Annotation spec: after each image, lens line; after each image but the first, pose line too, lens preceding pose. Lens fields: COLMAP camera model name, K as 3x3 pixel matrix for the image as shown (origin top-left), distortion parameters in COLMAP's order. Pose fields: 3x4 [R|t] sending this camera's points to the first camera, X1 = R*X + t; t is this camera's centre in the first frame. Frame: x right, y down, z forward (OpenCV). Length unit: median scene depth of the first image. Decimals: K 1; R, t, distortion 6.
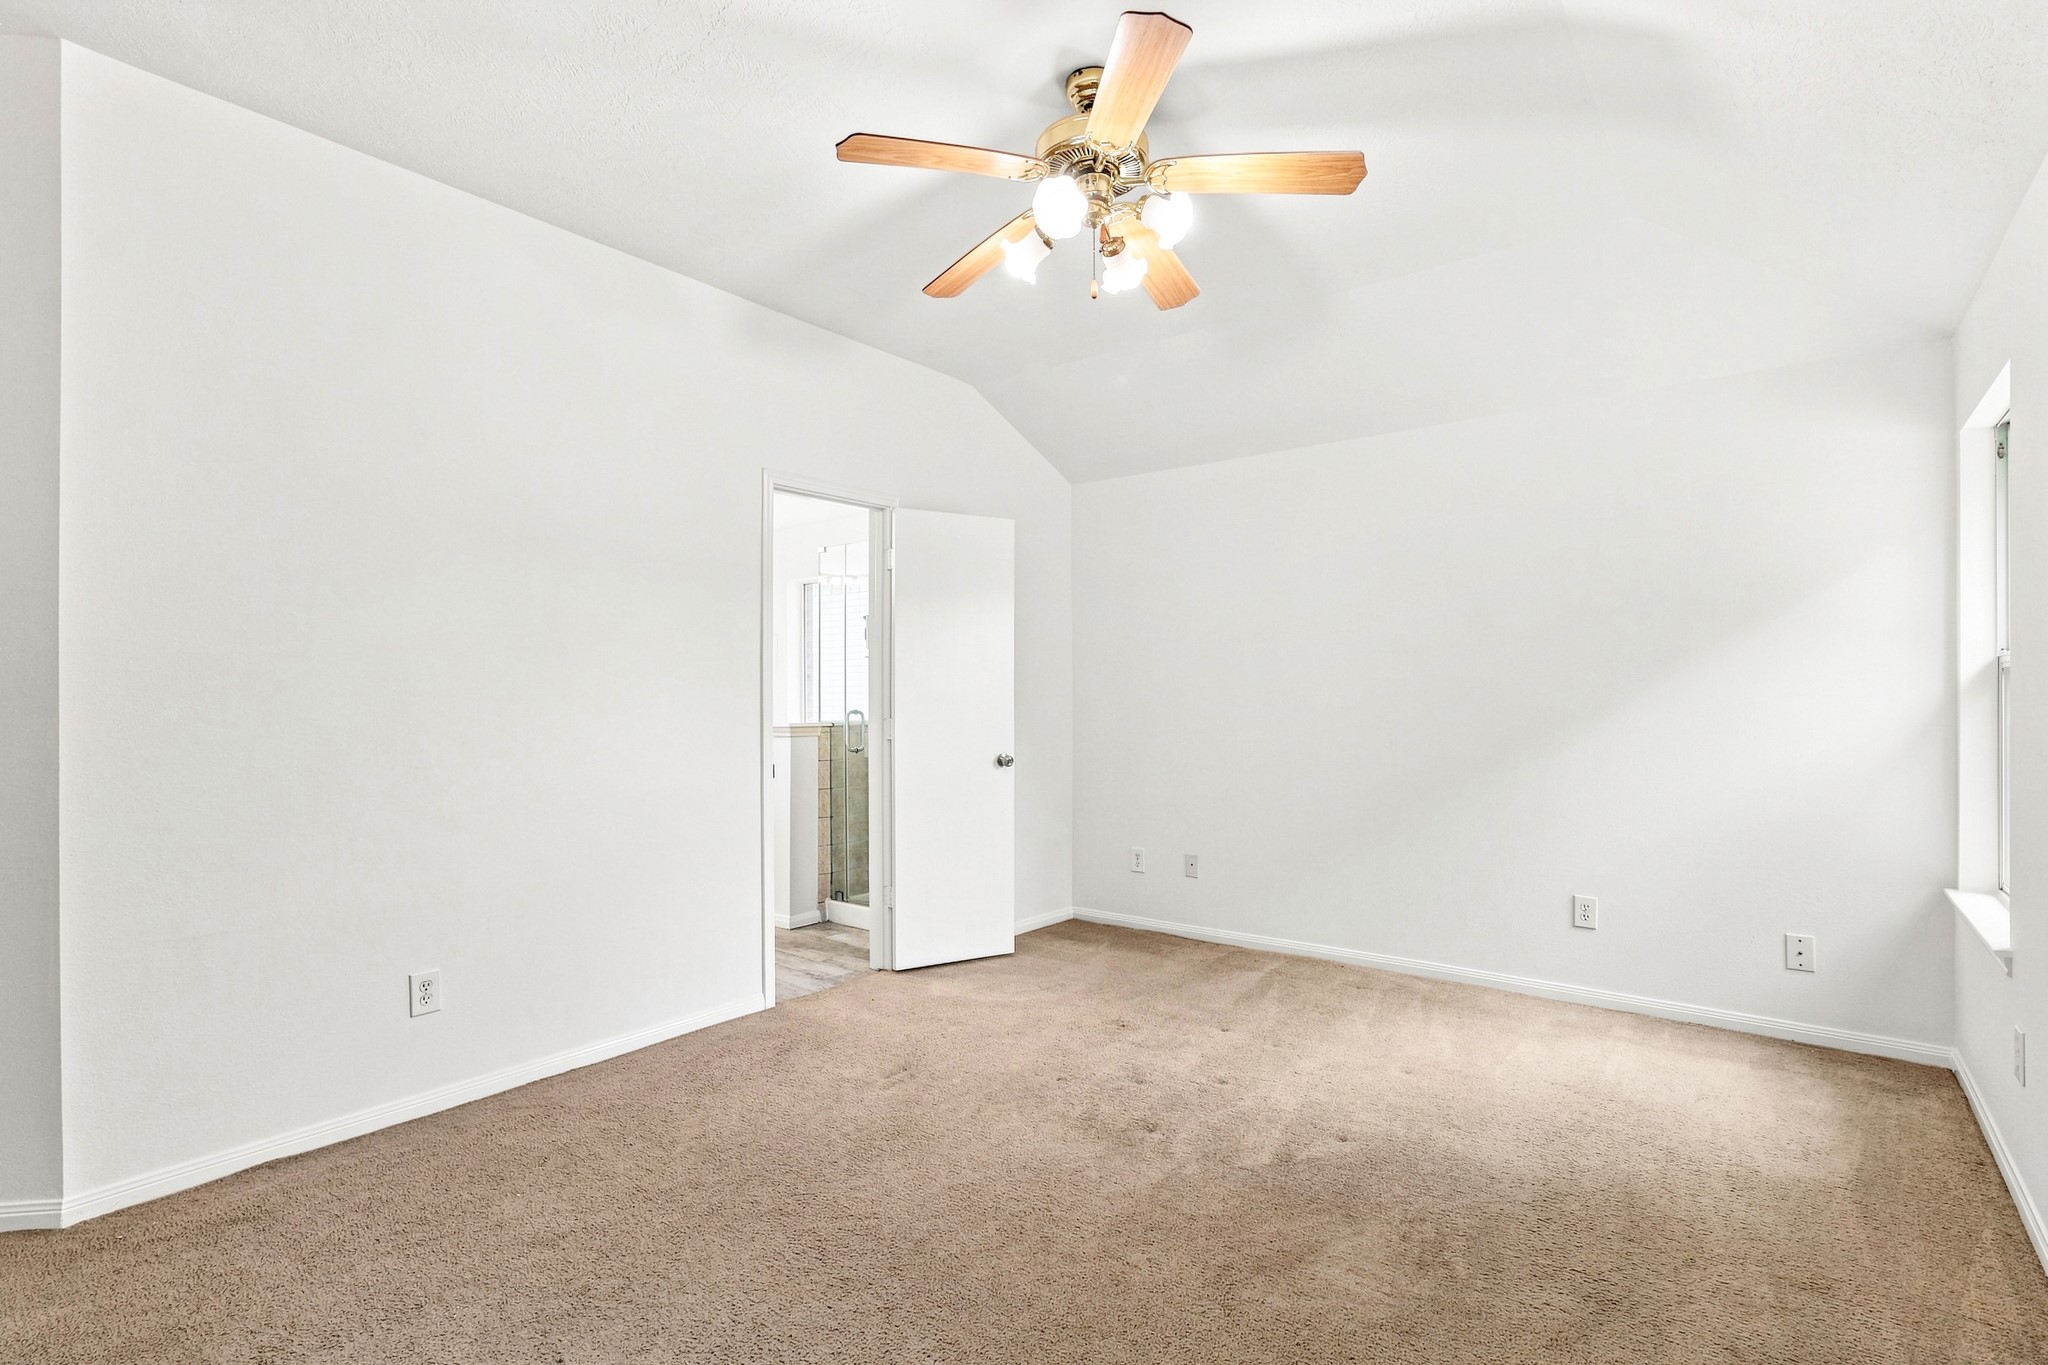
lens RADIAL K [[960.4, 0, 1019.5], [0, 960.4, 691.9], [0, 0, 1]] dist [-0.004992, 0.003316]
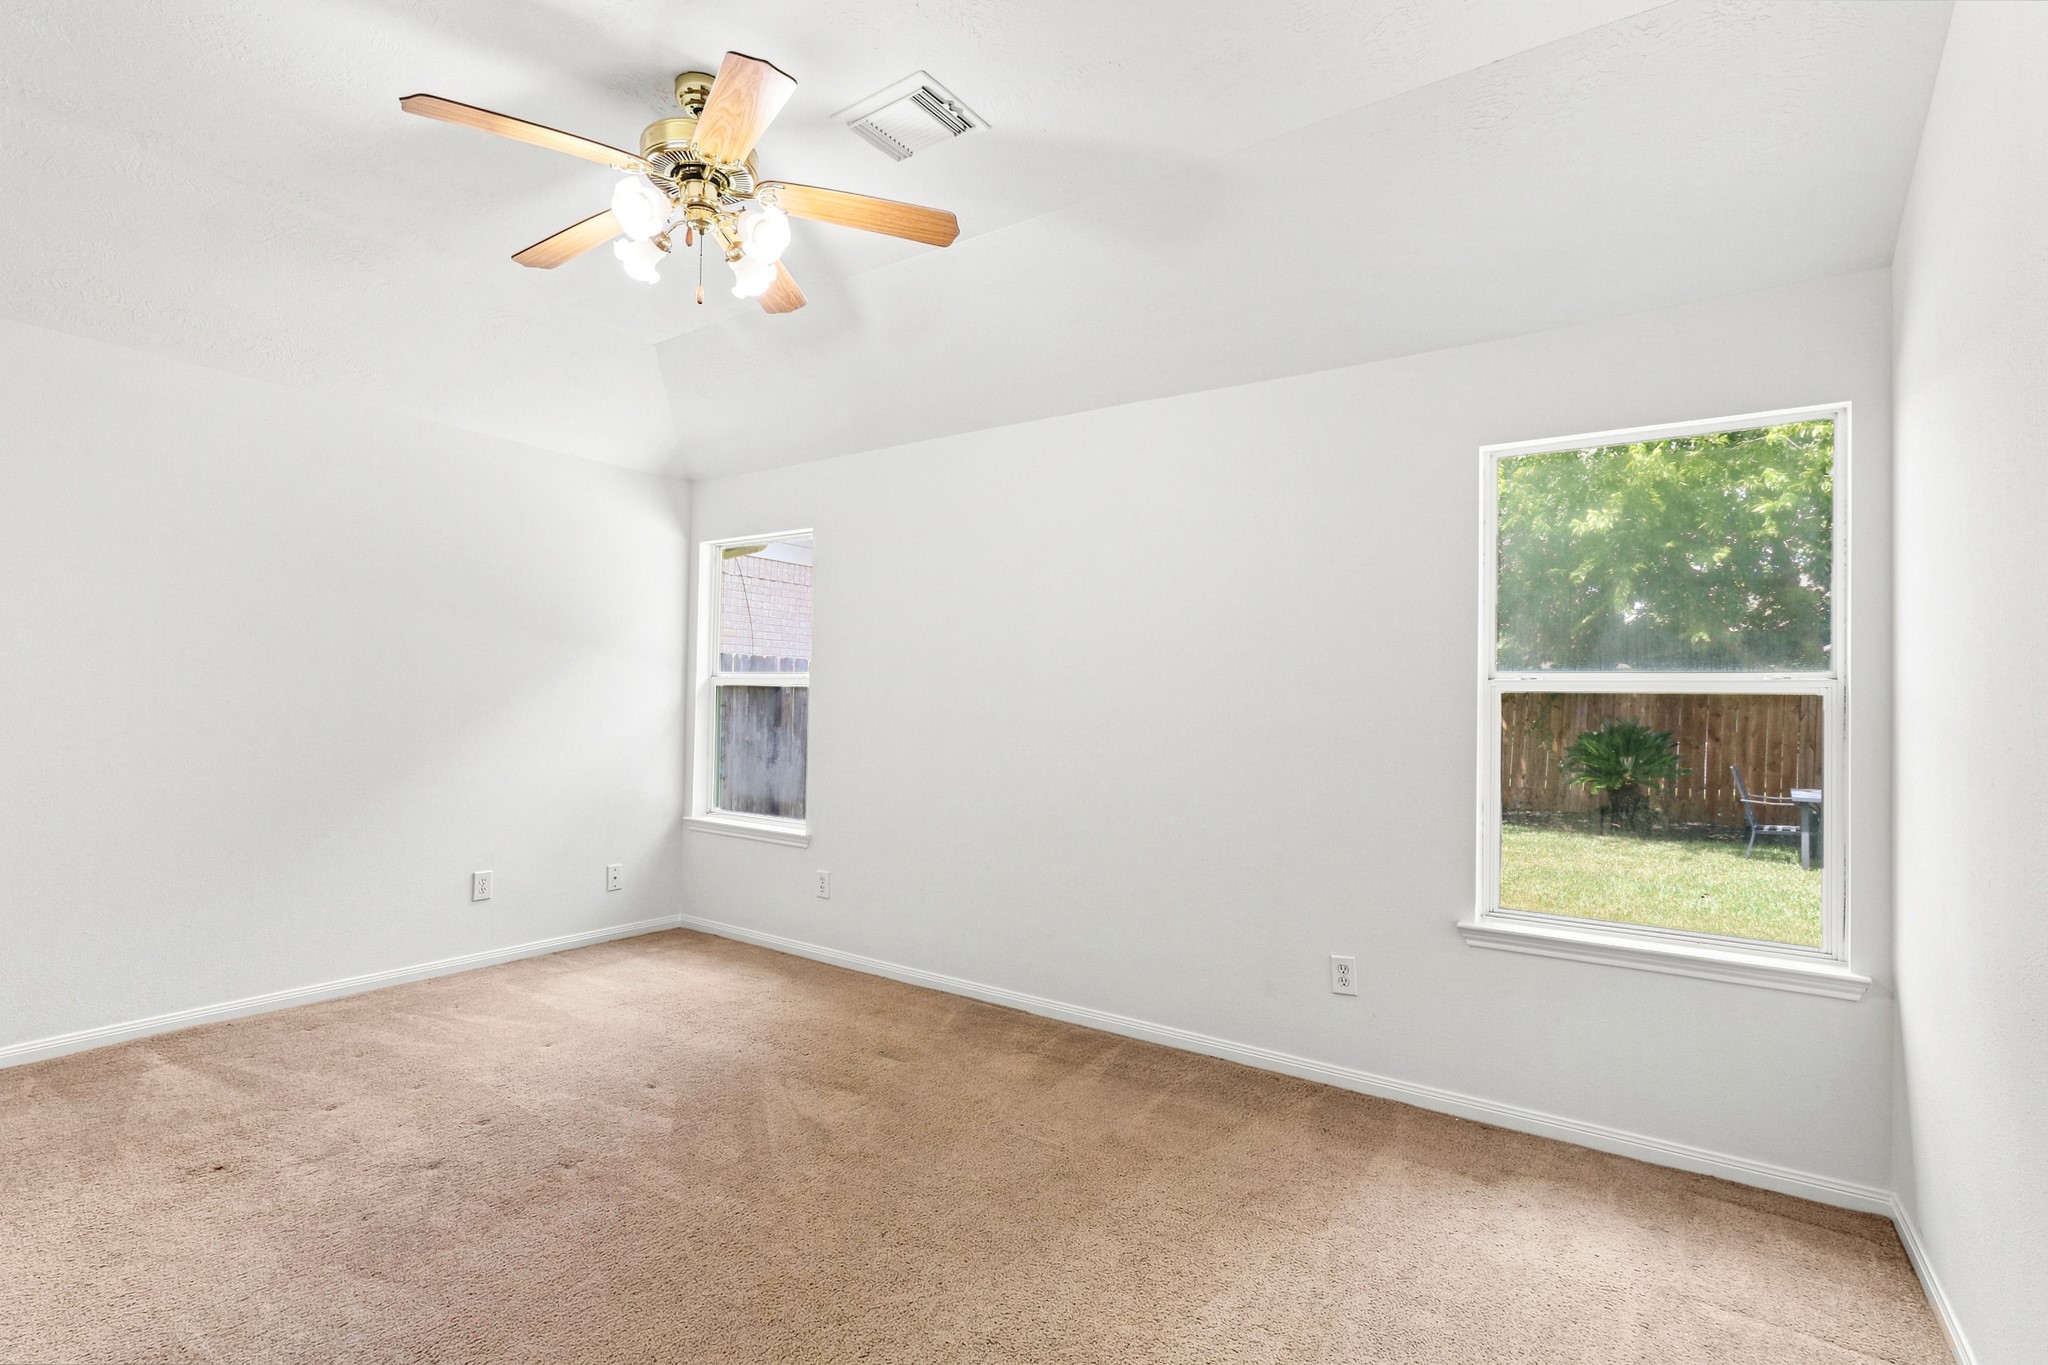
lens RADIAL K [[960.4, 0, 1018.6], [0, 960.4, 687.4], [0, 0, 1]] dist [-0.004992, 0.003316]
pose [[-0.077754, 0.020518, 0.996761, -0.653585], [-0.024437, 0.999449, -0.022480, 0.007816], [-0.996673, -0.026106, -0.077210, 0.519205]]
